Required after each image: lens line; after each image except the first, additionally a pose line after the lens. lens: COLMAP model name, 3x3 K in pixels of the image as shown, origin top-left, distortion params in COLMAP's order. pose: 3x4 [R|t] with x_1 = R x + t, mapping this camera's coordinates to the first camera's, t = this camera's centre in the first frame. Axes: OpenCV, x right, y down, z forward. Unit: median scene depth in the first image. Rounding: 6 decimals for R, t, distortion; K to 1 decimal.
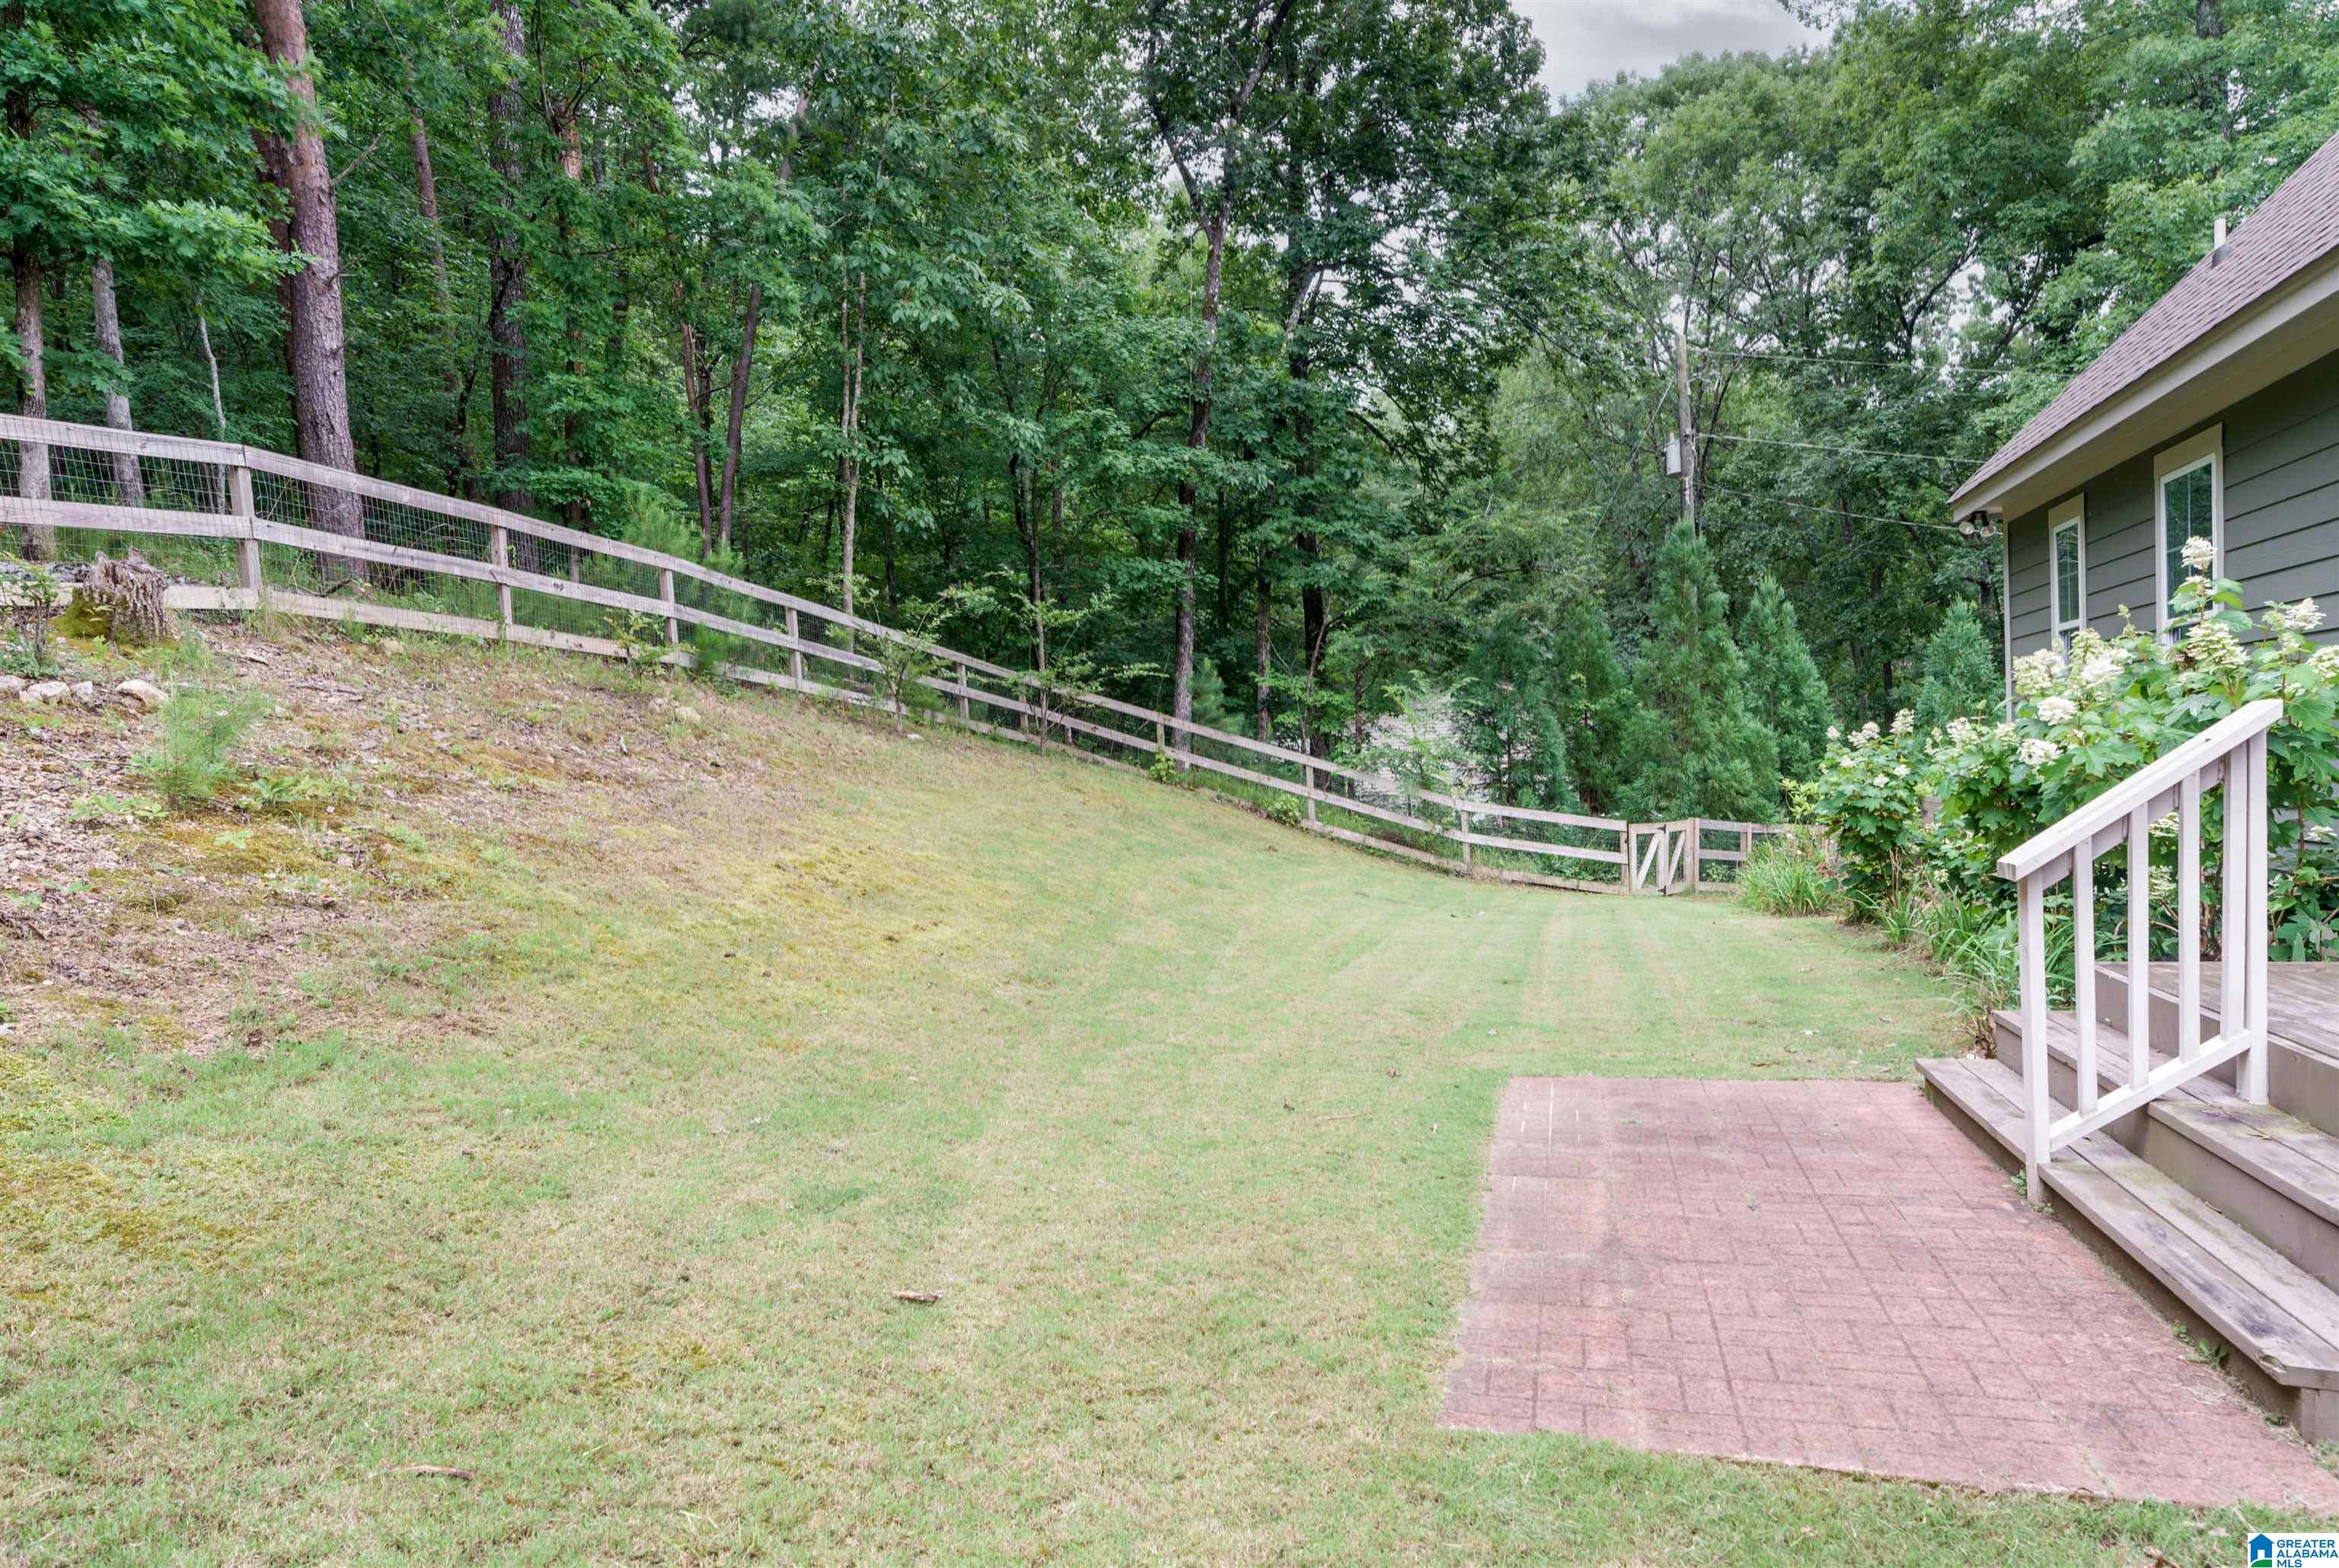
lens RADIAL K [[1350.8, 0, 1166.2], [0, 1350.8, 958.5], [0, 0, 1]] dist [0.000345, -0.002118]
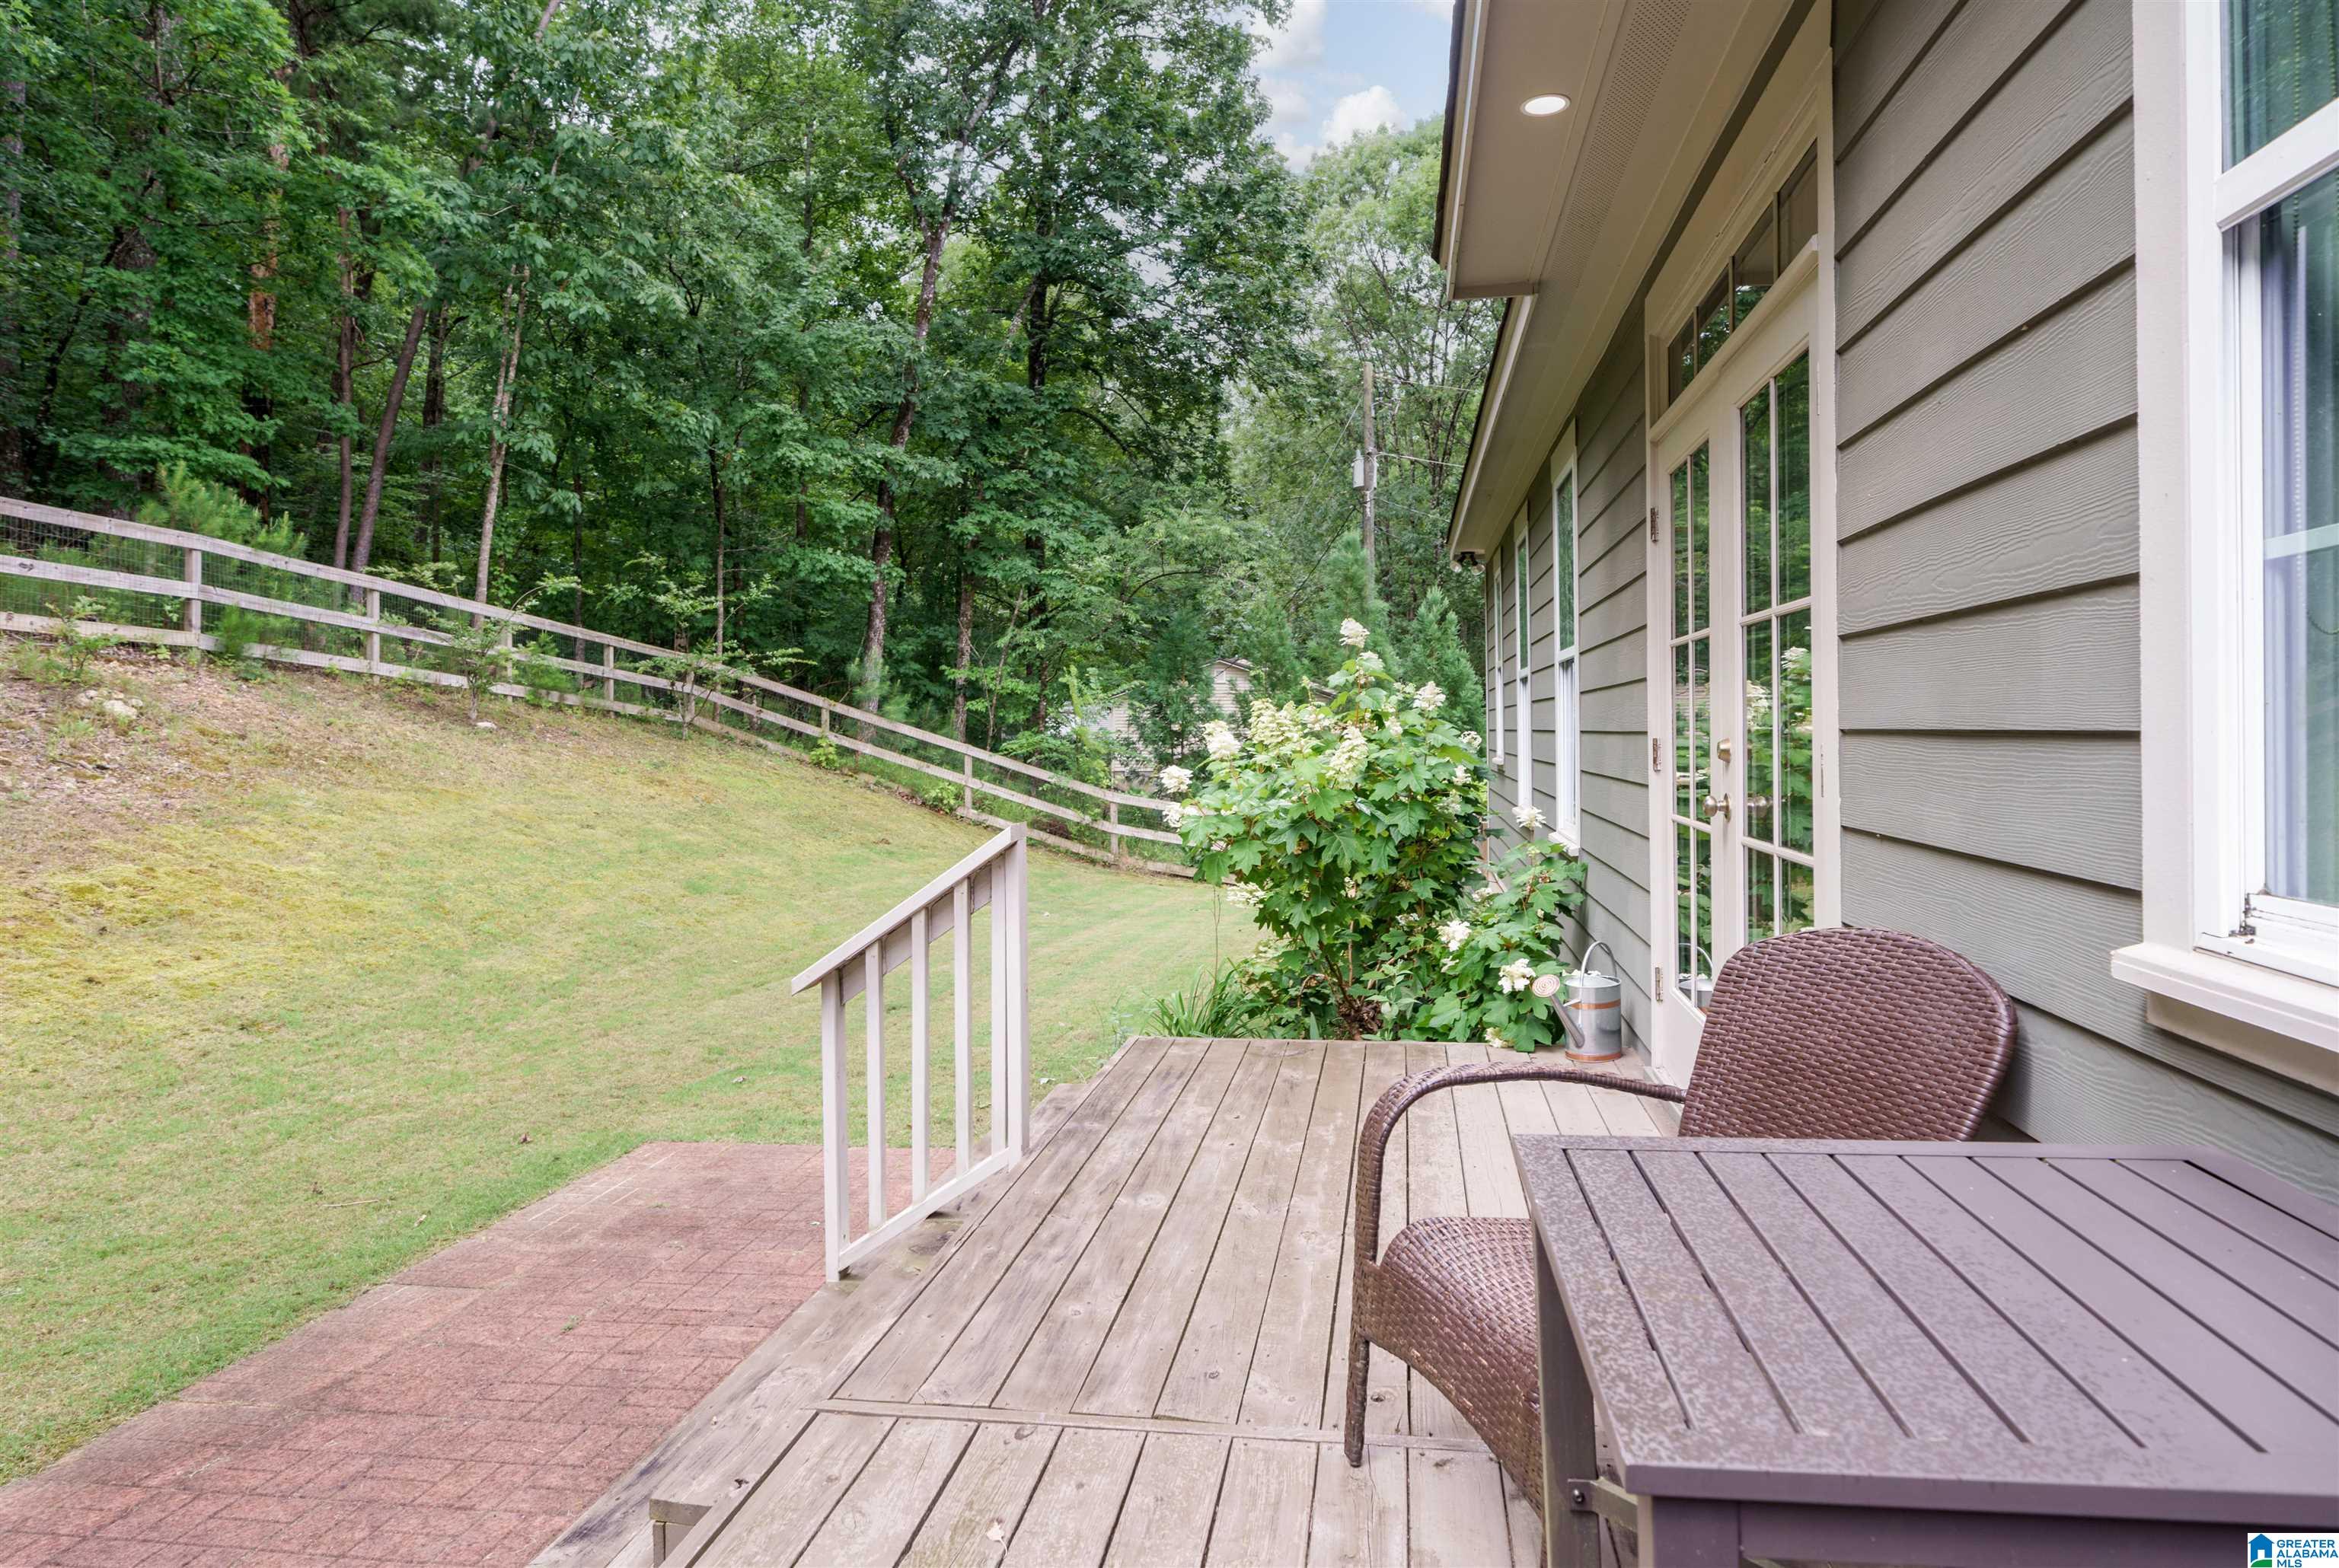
lens RADIAL K [[1330.7, 0, 1169.5], [0, 1330.7, 784.0], [0, 0, 1]] dist [0.006080, 0.000260]
pose [[0.992655, 0.020848, 0.119174, 0.149508], [-0.008679, 0.994774, -0.101737, -0.022014], [-0.120672, 0.099955, 0.987647, -0.005371]]
